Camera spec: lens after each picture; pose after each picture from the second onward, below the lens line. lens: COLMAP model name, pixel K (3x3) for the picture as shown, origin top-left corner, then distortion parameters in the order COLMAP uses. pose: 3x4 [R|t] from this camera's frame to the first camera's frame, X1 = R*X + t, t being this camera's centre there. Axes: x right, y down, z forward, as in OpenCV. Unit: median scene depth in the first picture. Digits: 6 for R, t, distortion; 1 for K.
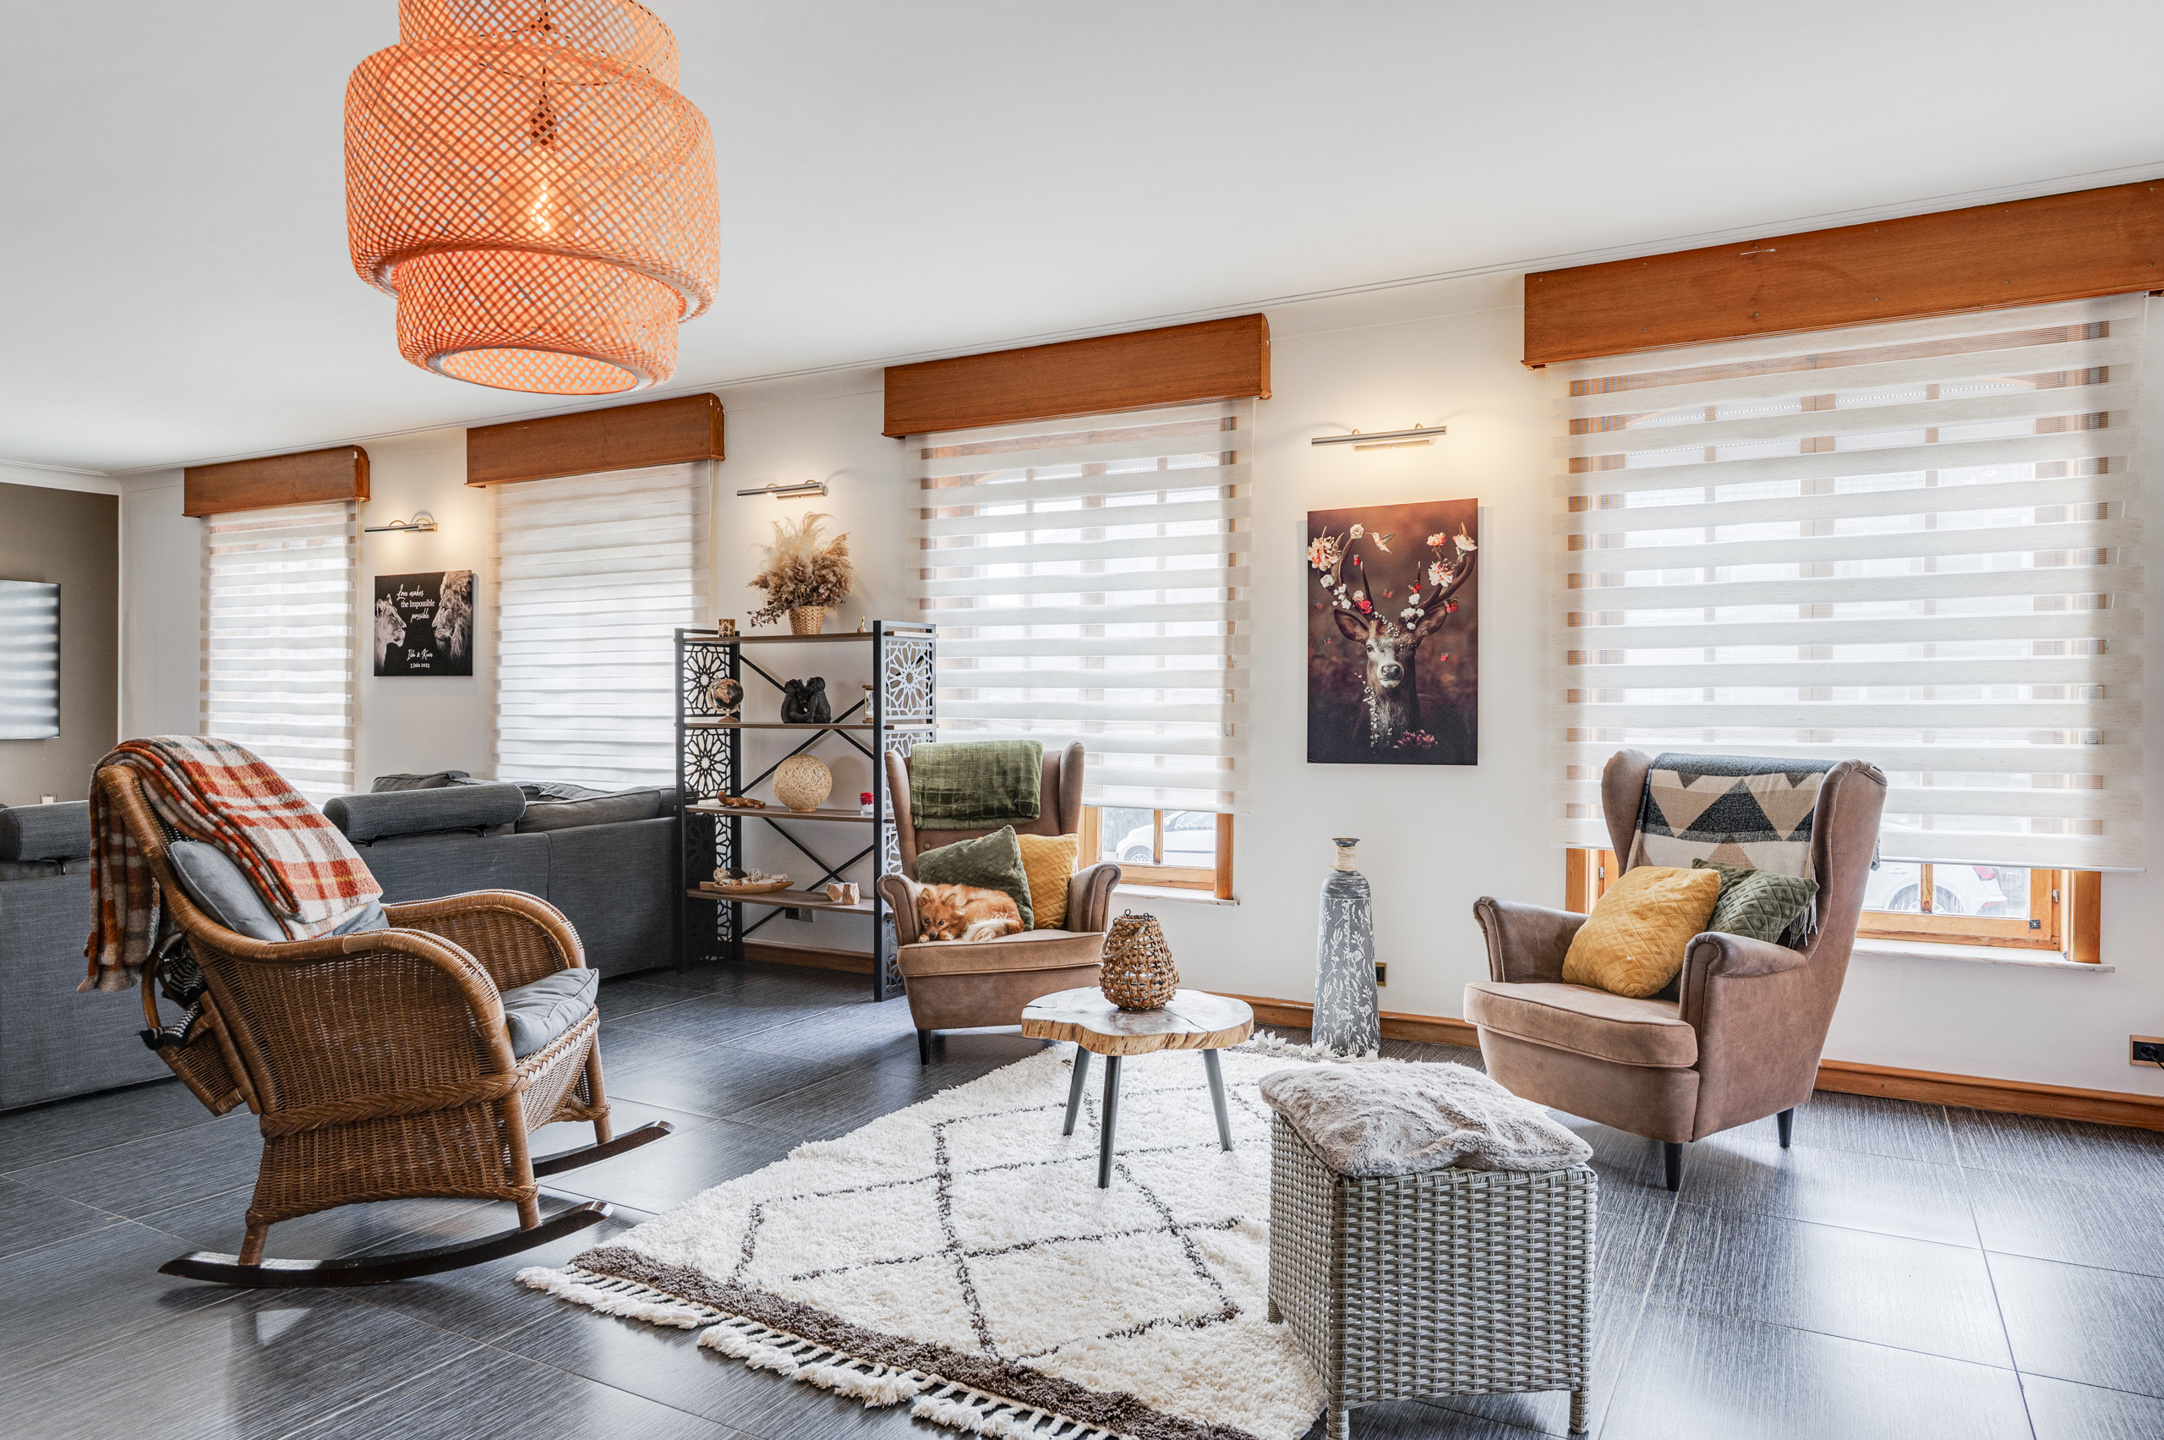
lens RADIAL K [[1351.8, 0, 1082.0], [0, 1351.8, 720.0], [0, 0, 1]] dist [0.000743, 0.001098]
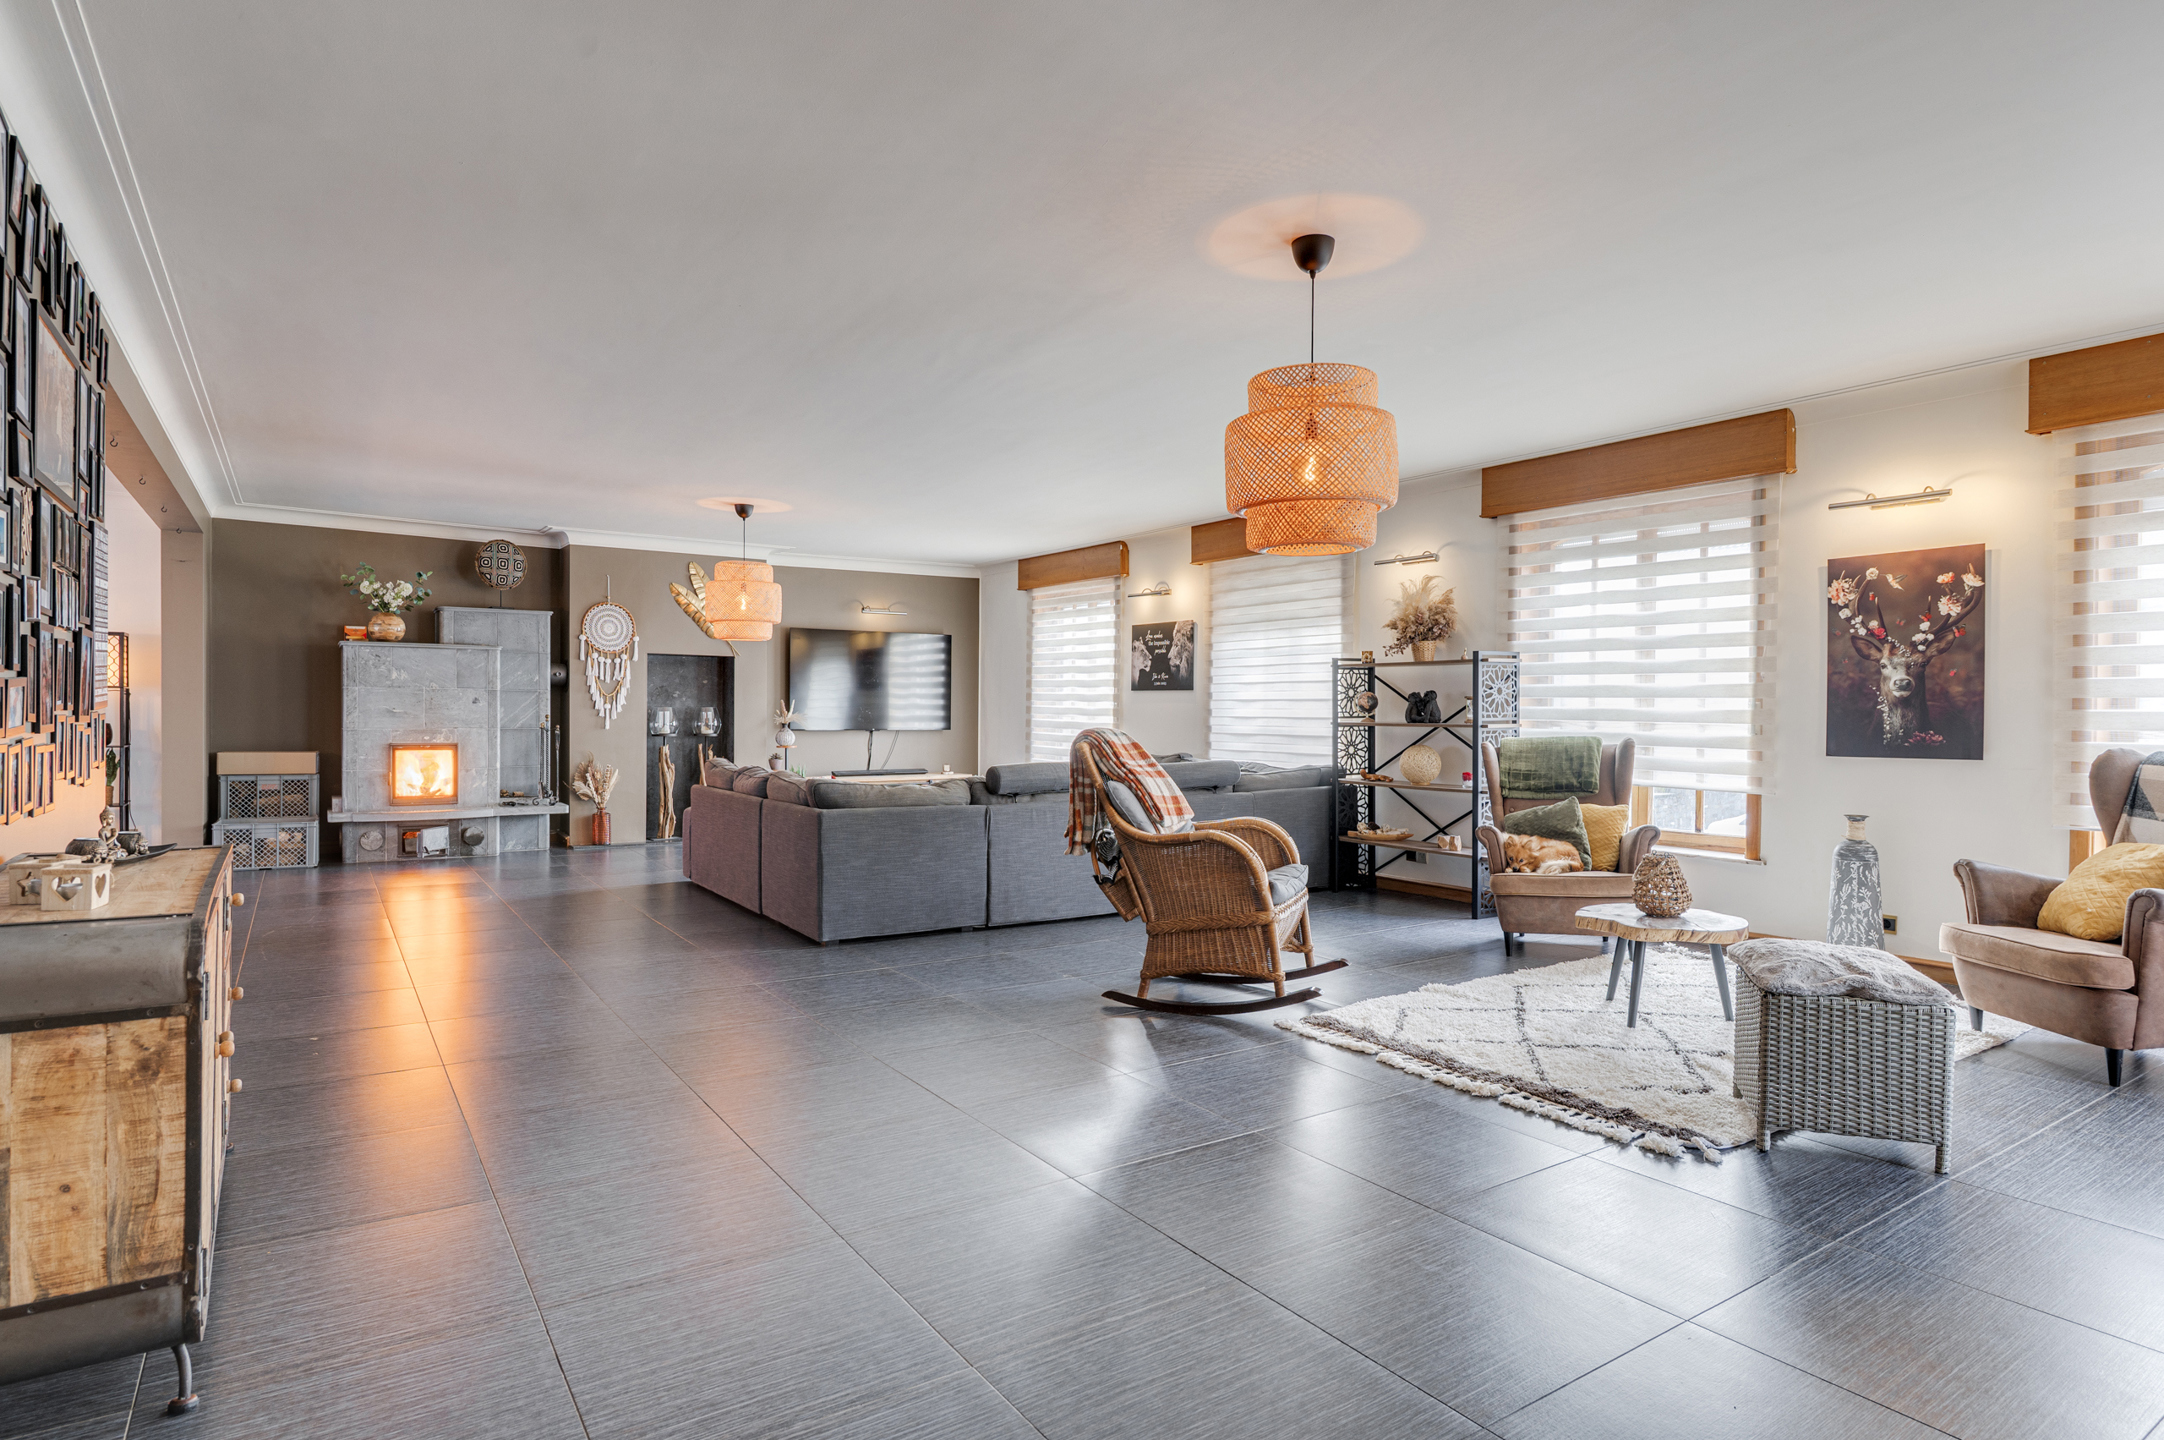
lens RADIAL K [[1152.0, 0, 1084.3], [0, 1152.0, 723.8], [0, 0, 1]] dist [-0.005515, -0.000556]
pose [[0.890371, 0.005851, -0.455198, 0.038203], [-0.004266, 0.999981, 0.004511, -0.000811], [0.455216, -0.002075, 0.890379, -0.303435]]
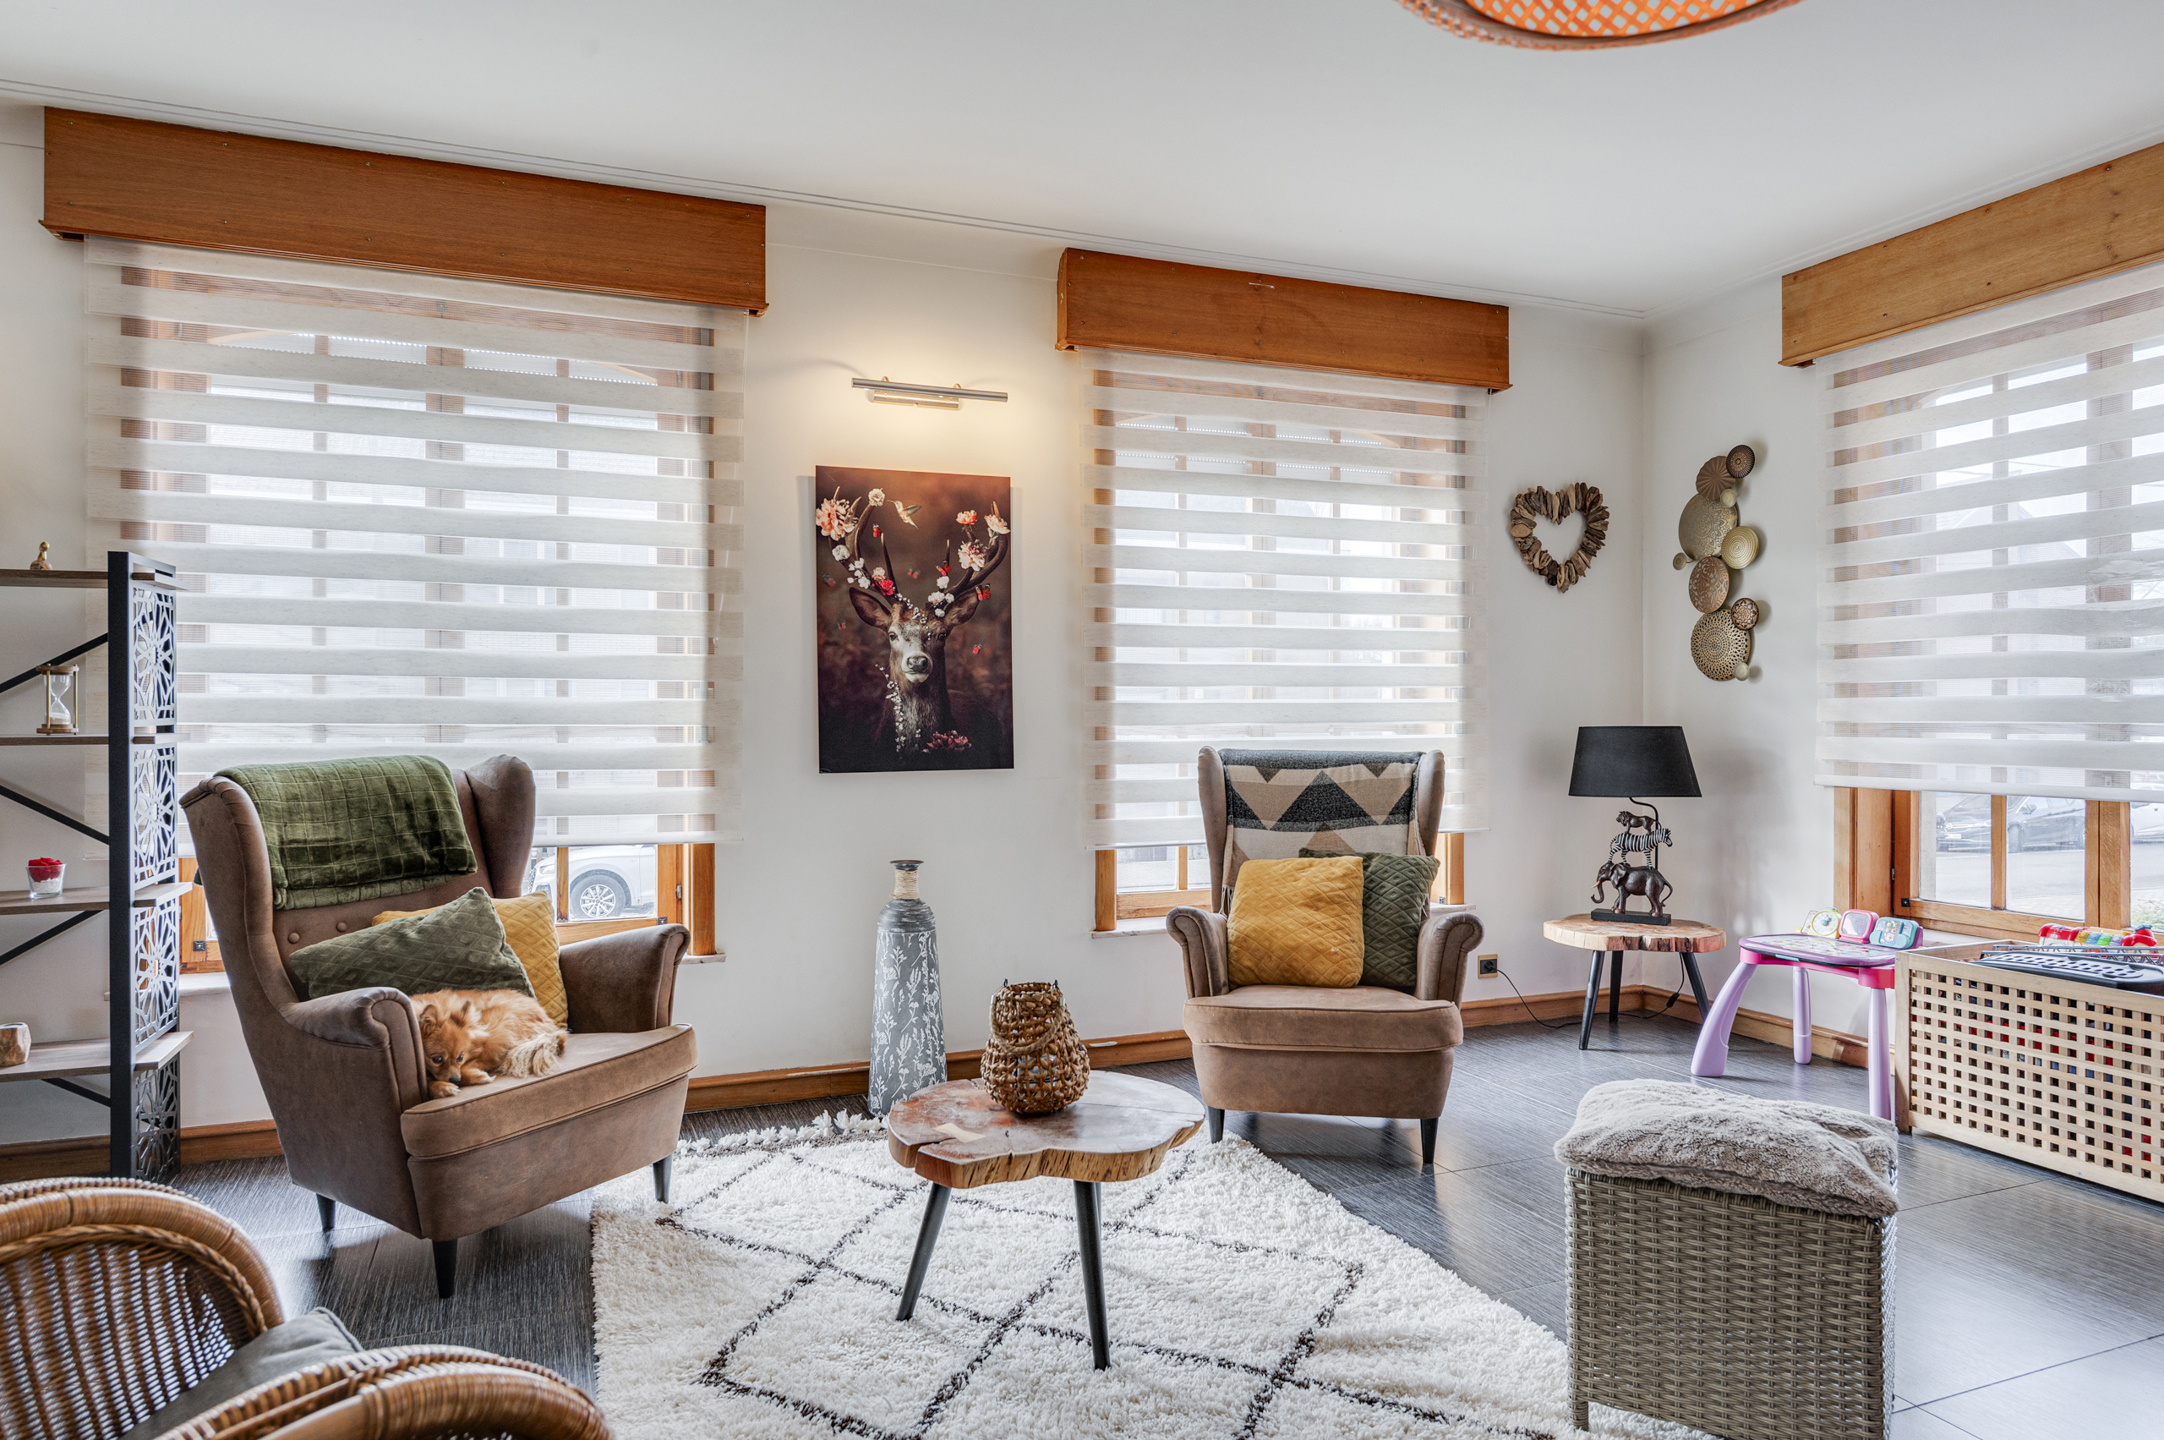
lens RADIAL K [[1339.1, 0, 1082.0], [0, 1339.1, 720.0], [0, 0, 1]] dist [-0.000780, -0.000119]
pose [[0.636247, -0.007759, 0.771446, -0.375133], [0.008581, 0.999959, 0.002980, -0.001582], [-0.771437, 0.004724, 0.636288, 0.380770]]
